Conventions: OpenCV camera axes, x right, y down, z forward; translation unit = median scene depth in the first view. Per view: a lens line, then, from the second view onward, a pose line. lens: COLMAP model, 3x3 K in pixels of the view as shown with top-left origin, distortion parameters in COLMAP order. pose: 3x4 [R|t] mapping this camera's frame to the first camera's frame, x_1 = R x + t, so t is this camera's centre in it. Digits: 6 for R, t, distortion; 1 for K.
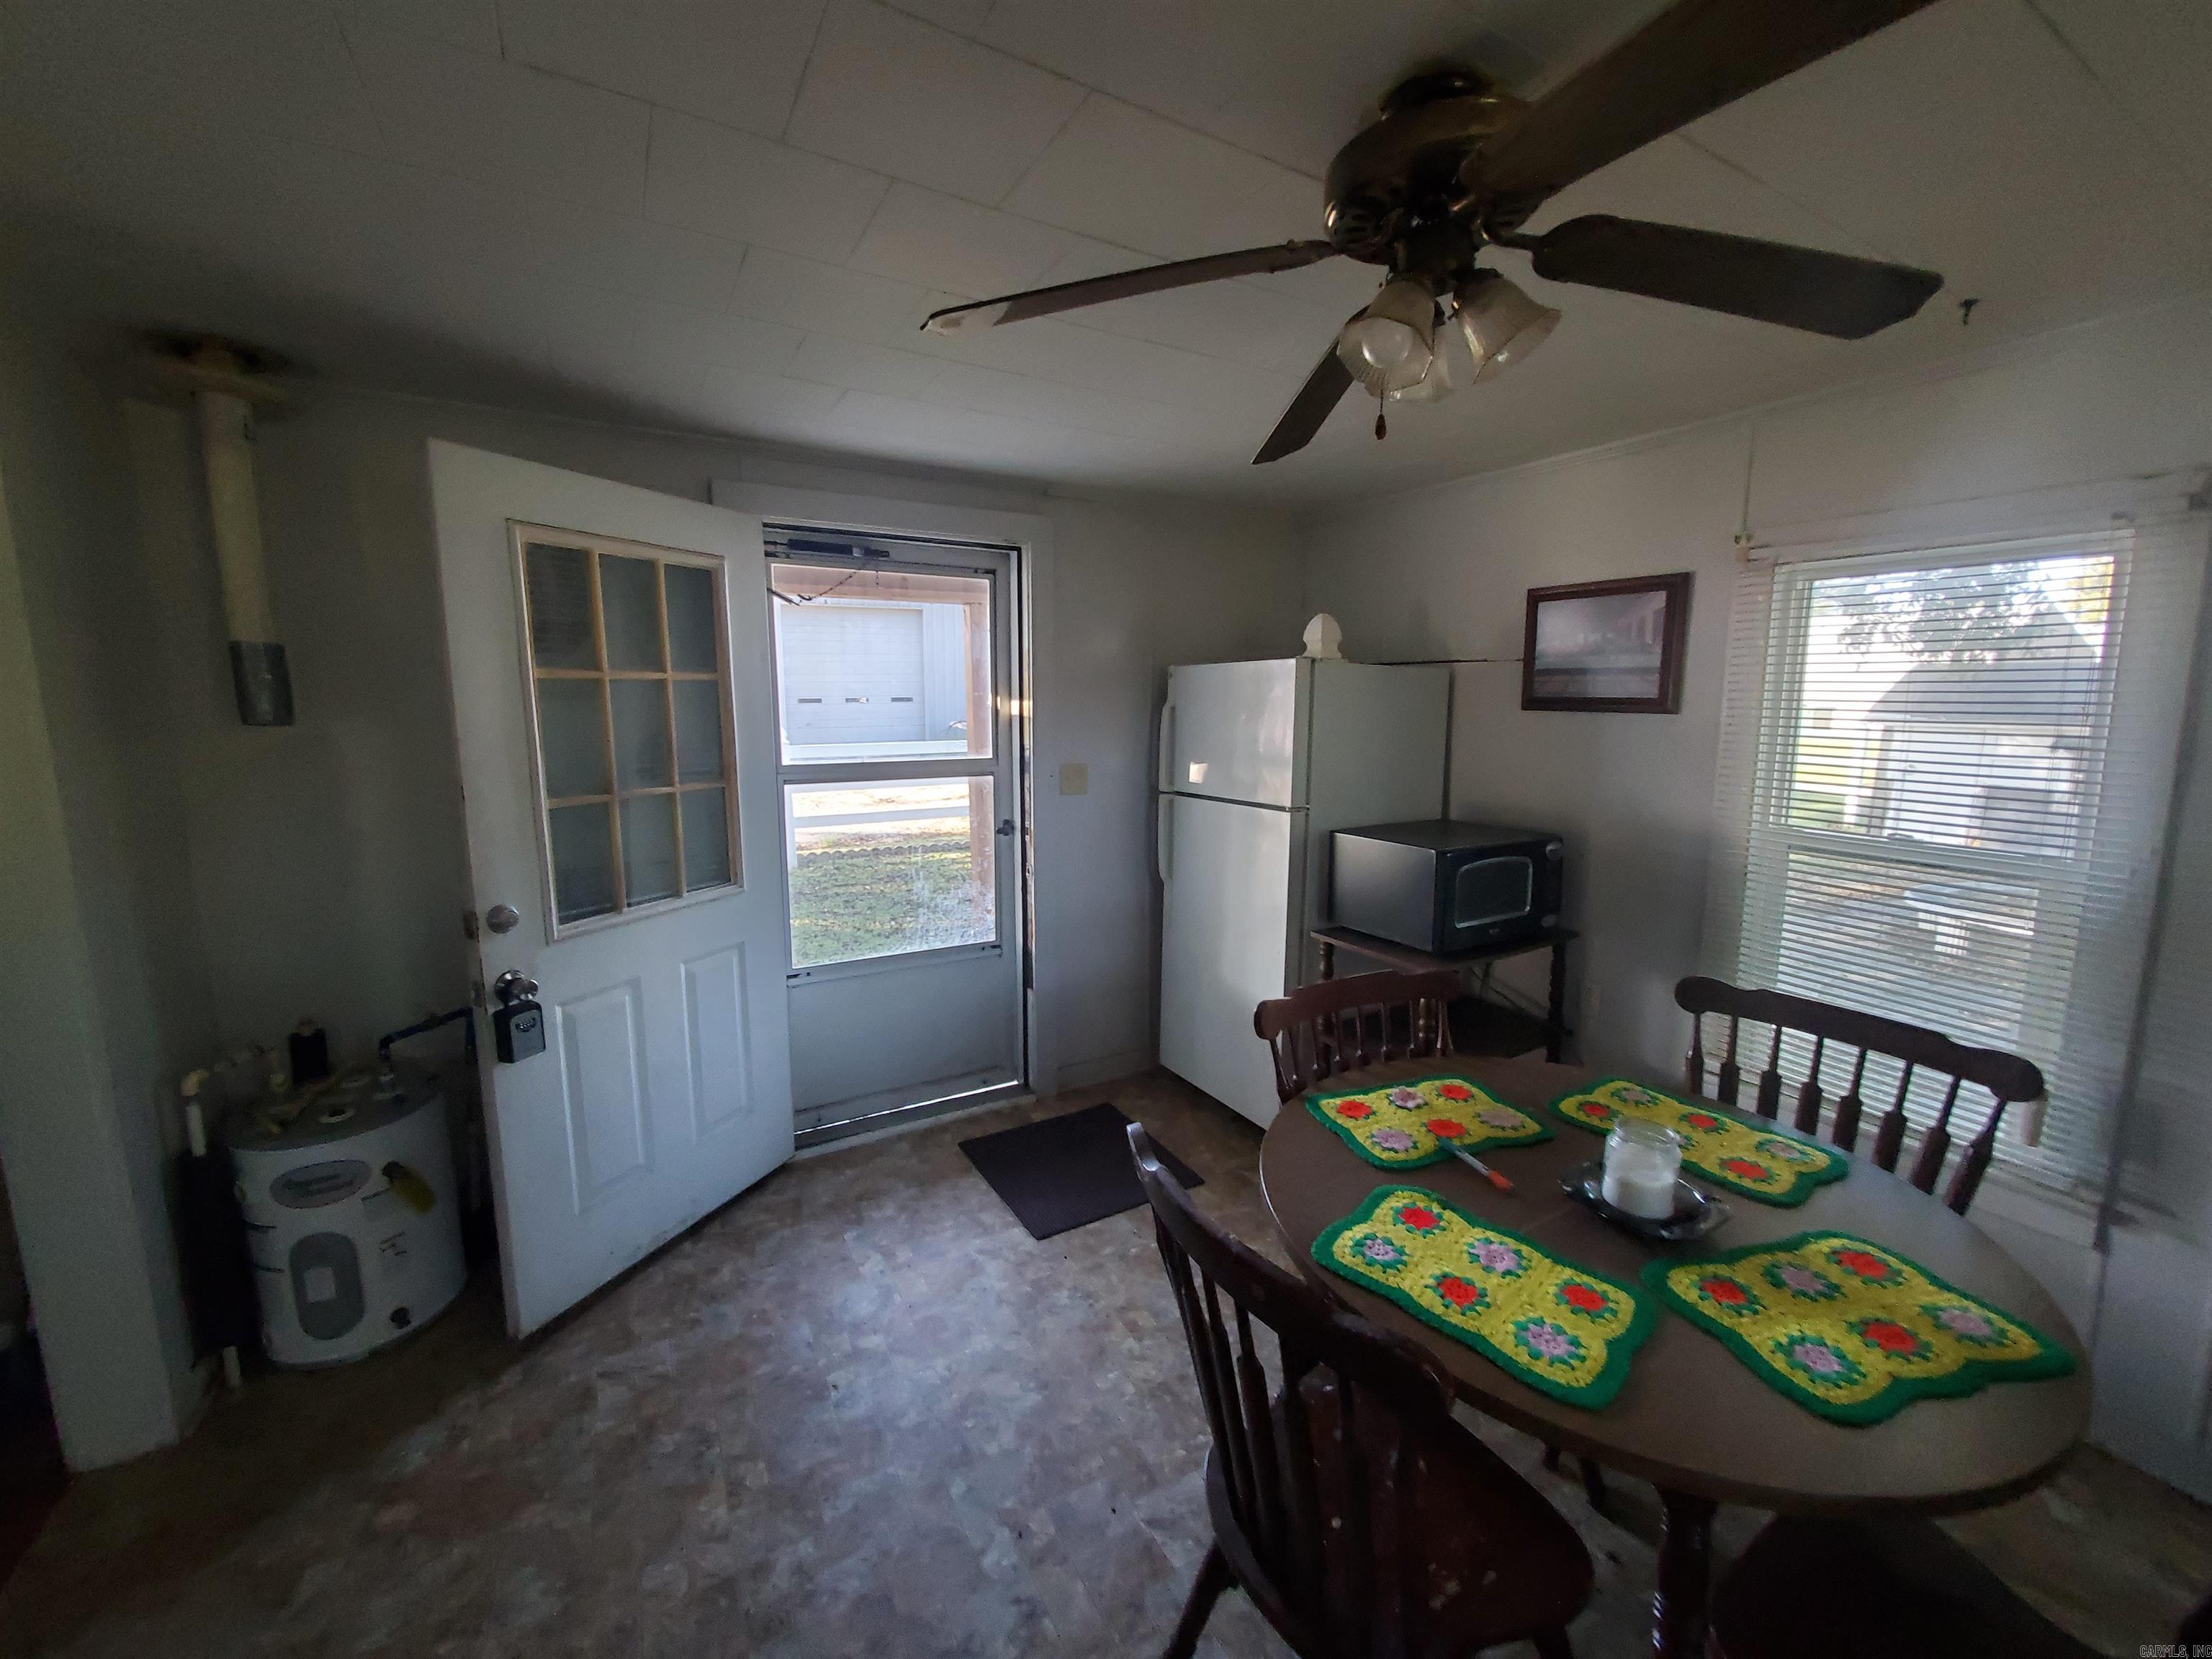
lens RADIAL K [[872.5, 0, 1103.8], [0, 872.5, 815.3], [0, 0, 1]] dist [-0.006135, 0.000371]
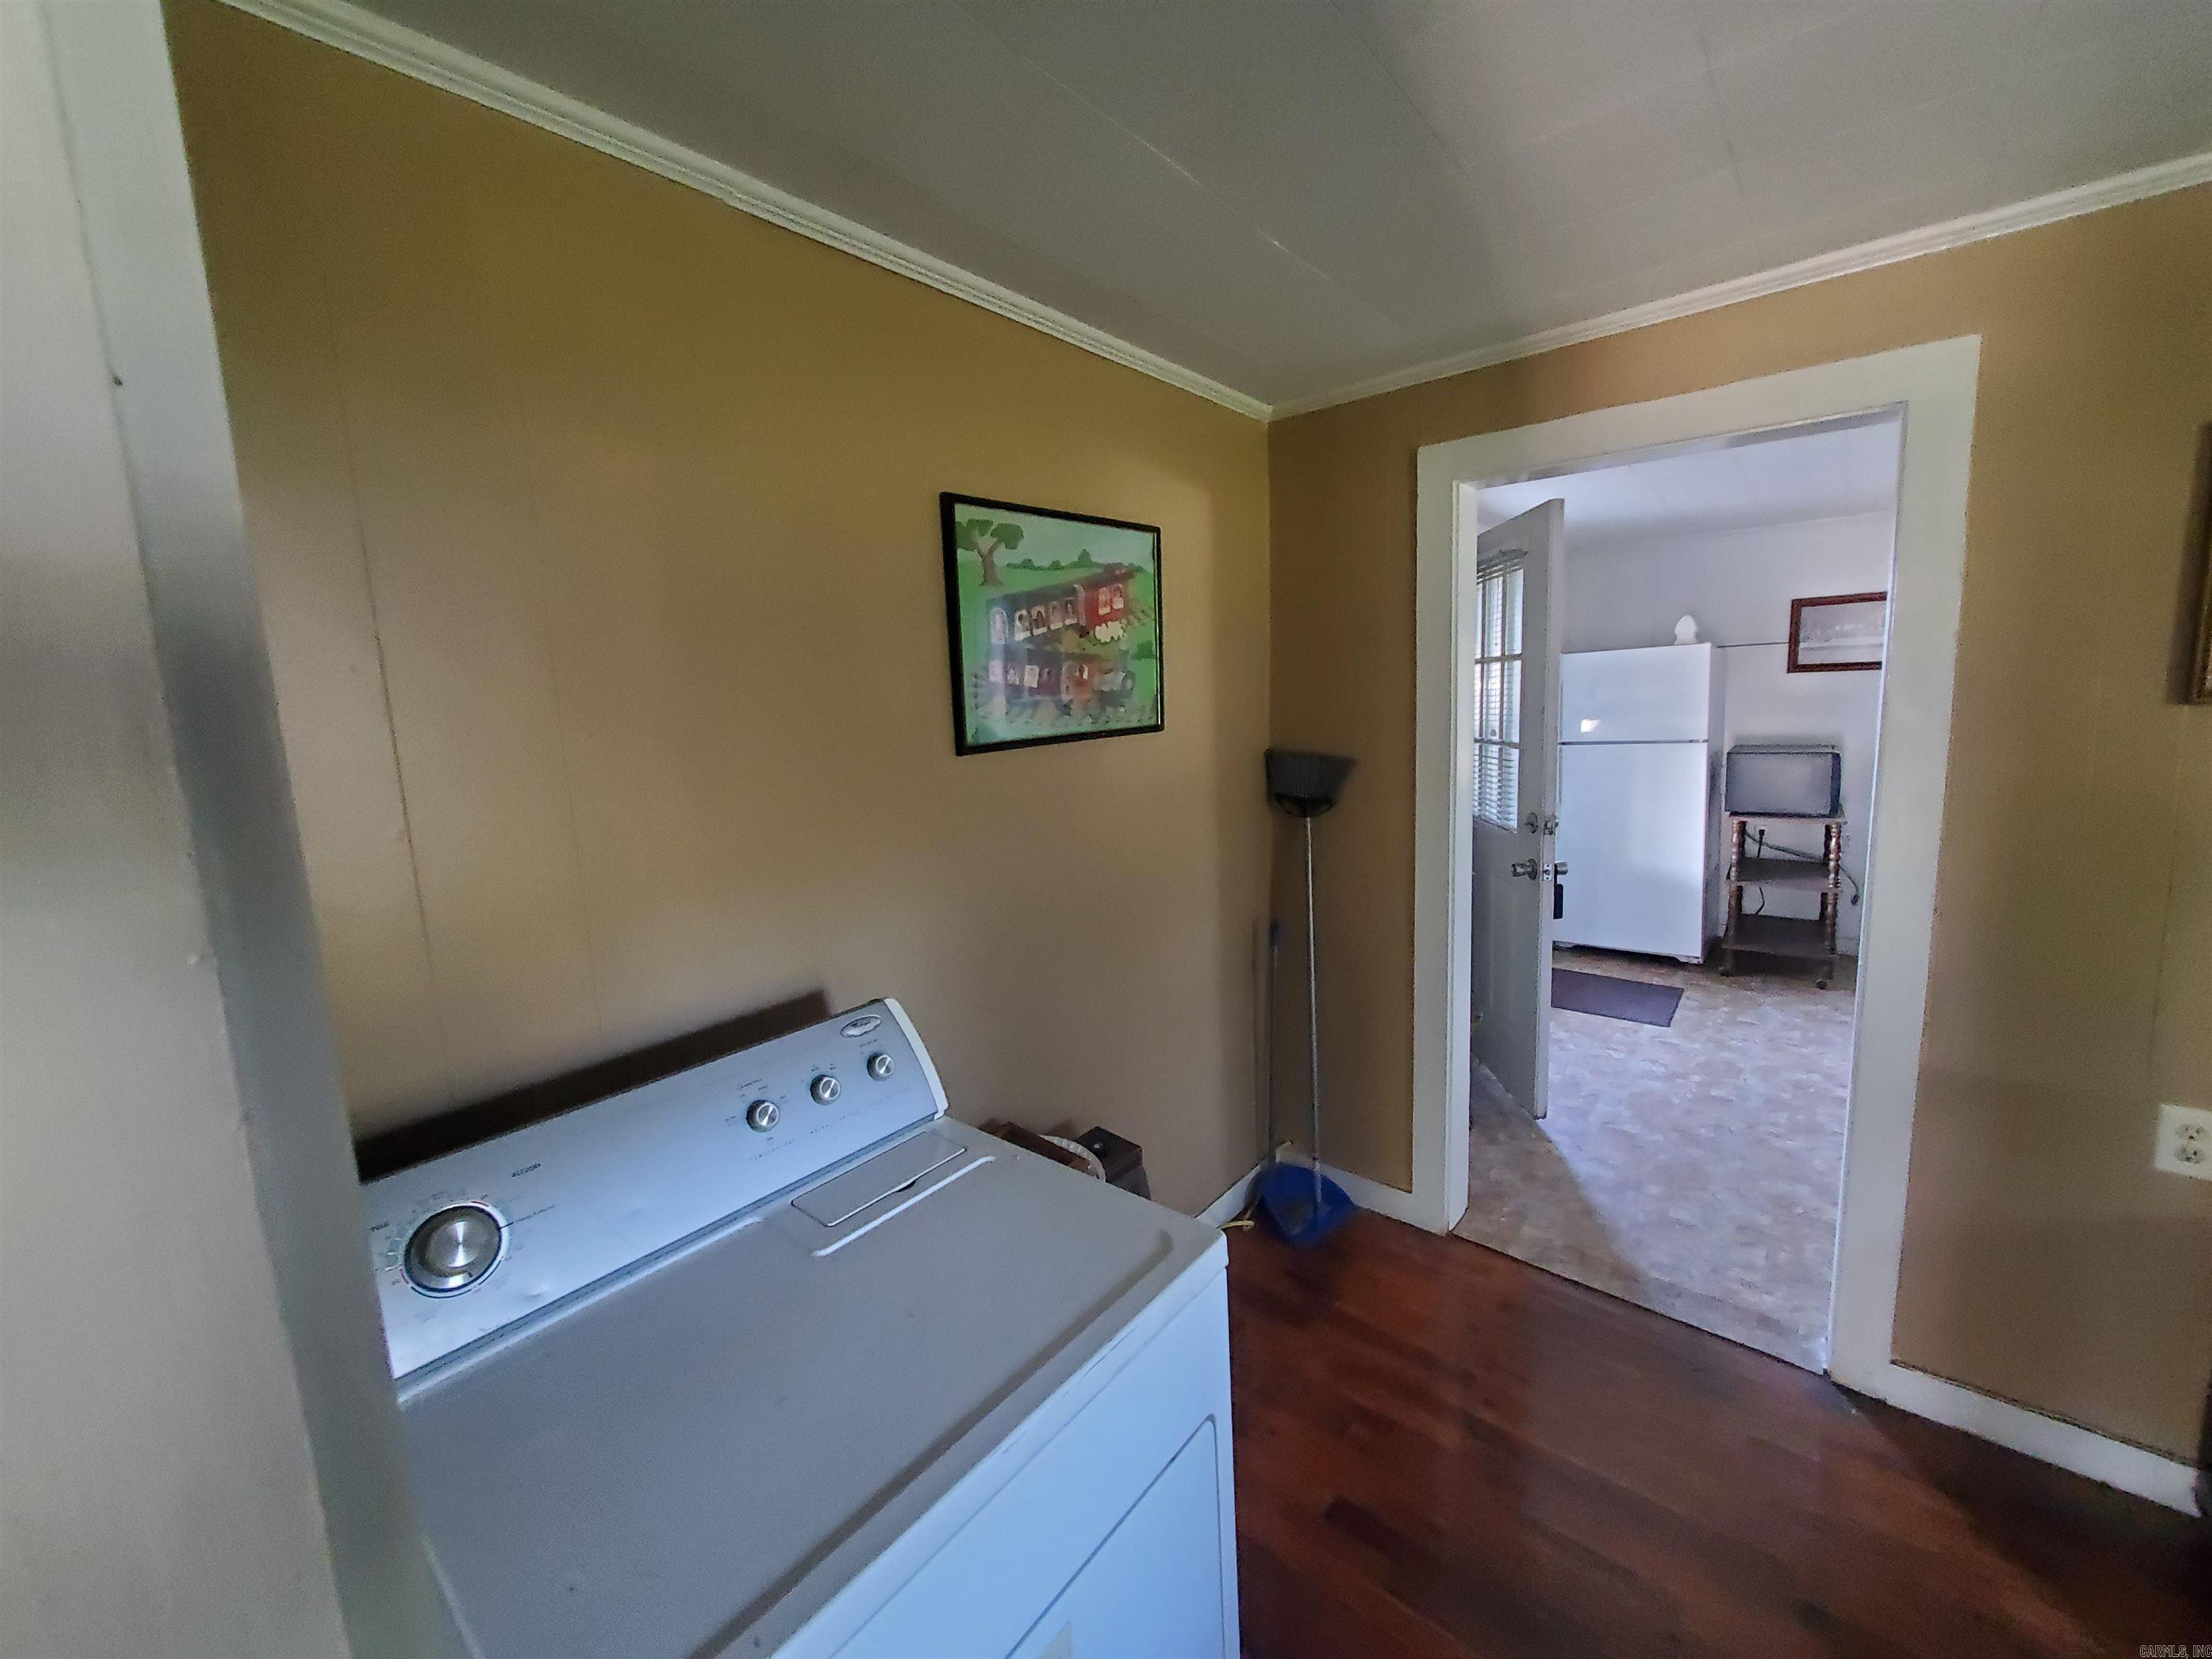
lens RADIAL K [[872.5, 0, 1103.8], [0, 872.5, 815.3], [0, 0, 1]] dist [-0.006135, 0.000371]
pose [[0.937513, -0.085730, 0.337223, -1.850436], [0.088958, 0.996018, 0.005899, 0.029909], [-0.336386, 0.024469, 0.941406, -0.134349]]
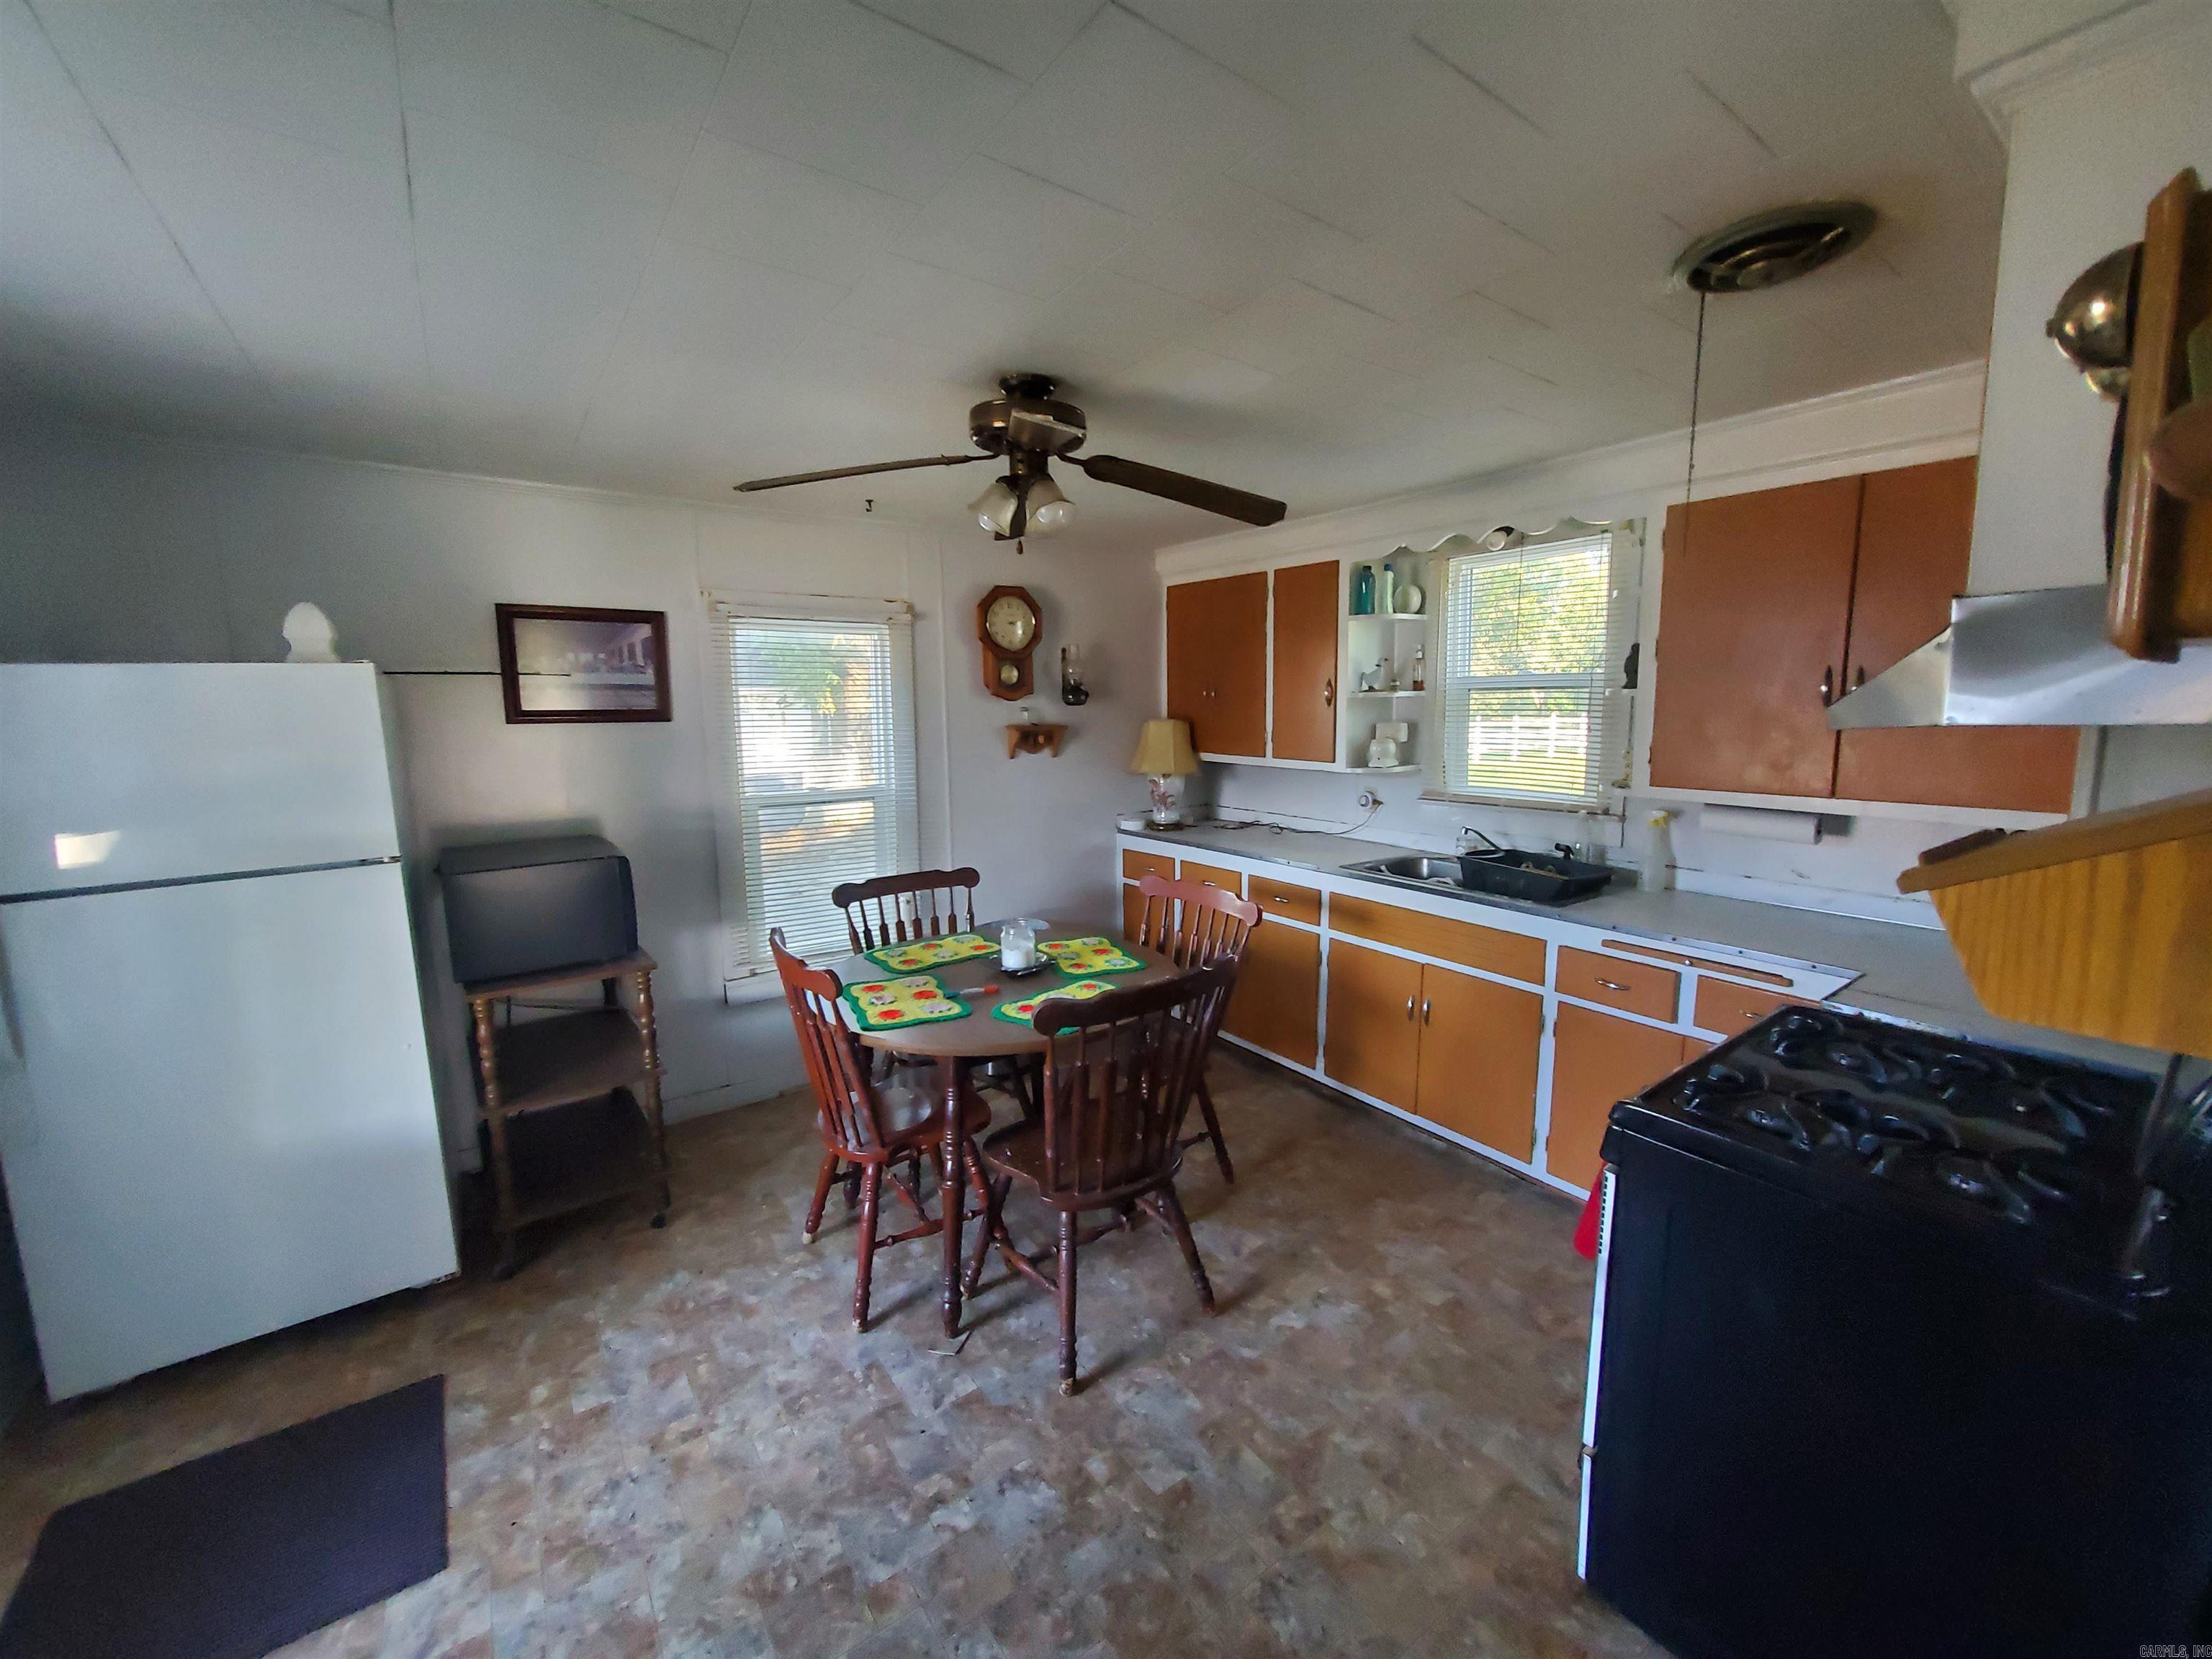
lens RADIAL K [[872.5, 0, 1103.8], [0, 872.5, 815.3], [0, 0, 1]] dist [-0.006135, 0.000371]
pose [[-0.111509, -0.126395, 0.985693, -0.853001], [0.146145, 0.979009, 0.142071, -0.085416], [-0.982959, 0.159896, -0.090696, 0.623231]]
